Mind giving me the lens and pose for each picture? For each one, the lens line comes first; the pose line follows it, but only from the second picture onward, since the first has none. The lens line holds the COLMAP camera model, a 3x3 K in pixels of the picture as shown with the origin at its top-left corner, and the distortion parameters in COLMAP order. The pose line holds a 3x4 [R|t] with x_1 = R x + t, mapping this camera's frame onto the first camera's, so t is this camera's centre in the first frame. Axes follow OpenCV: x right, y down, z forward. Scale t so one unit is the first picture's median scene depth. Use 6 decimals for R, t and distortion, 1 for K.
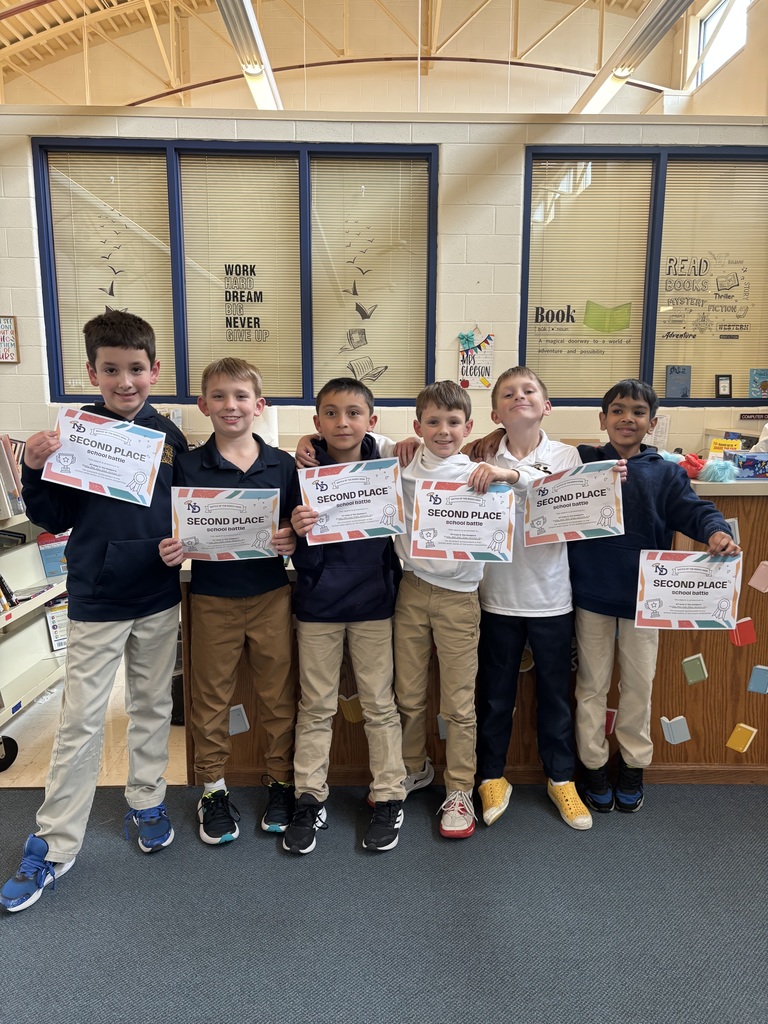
lens RADIAL K [[752.5, 0, 384.0], [0, 752.5, 512.0], [0, 0, 1]] dist [0.052722, -0.049412]
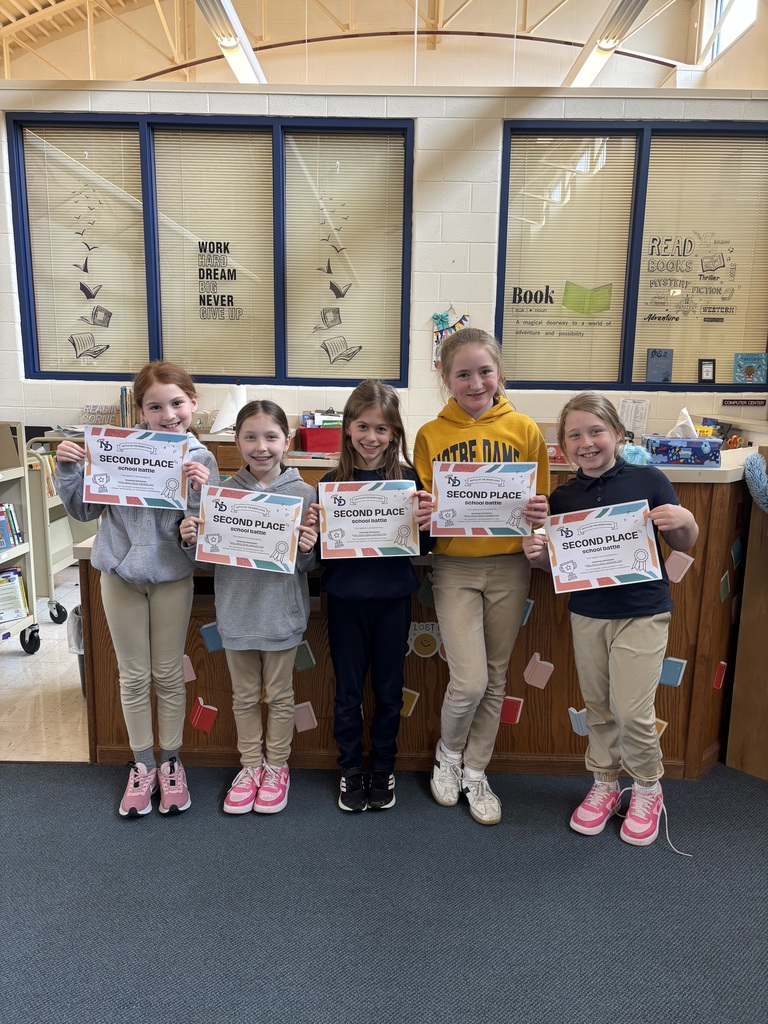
lens RADIAL K [[751.8, 0, 384.0], [0, 751.8, 512.0], [0, 0, 1]] dist [0.048677, -0.045828]
pose [[0.999169, 0.018477, -0.036335, 0.074456], [-0.017652, 0.999582, 0.022884, 0.000219], [0.036742, -0.022224, 0.999078, 0.010997]]
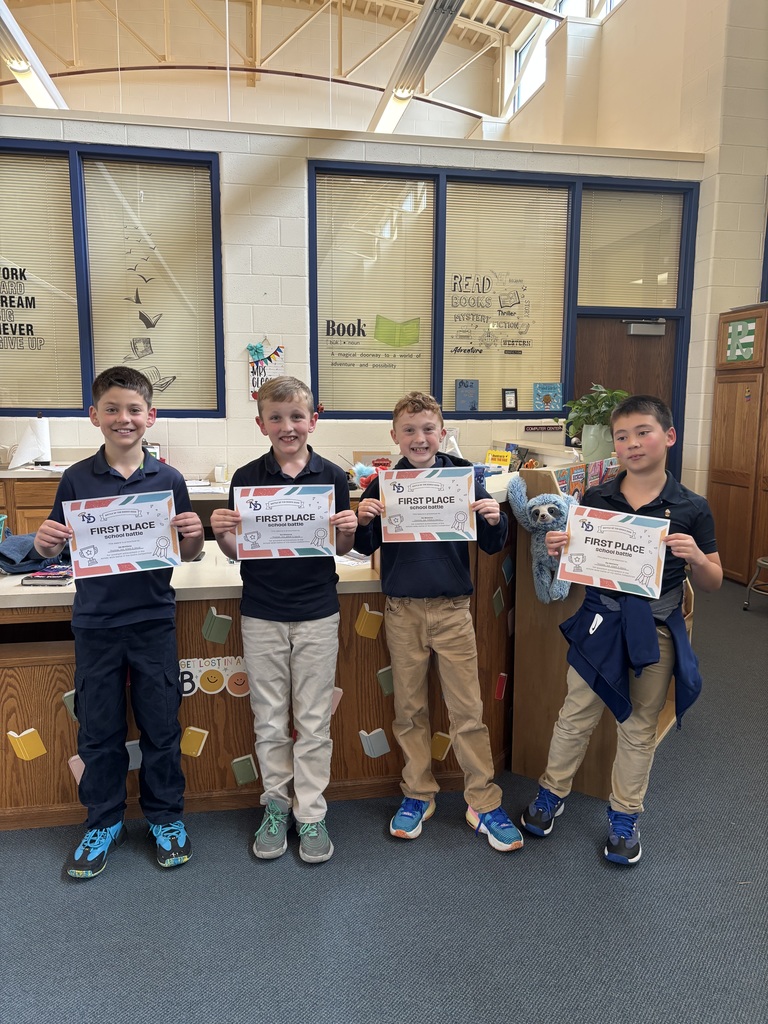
lens RADIAL K [[751.8, 0, 384.0], [0, 751.8, 512.0], [0, 0, 1]] dist [0.048677, -0.045828]
pose [[0.988133, -0.020860, 0.152176, 0.118763], [0.023308, 0.999626, -0.014322, -0.000673], [-0.151820, 0.017699, 0.988250, 0.006092]]
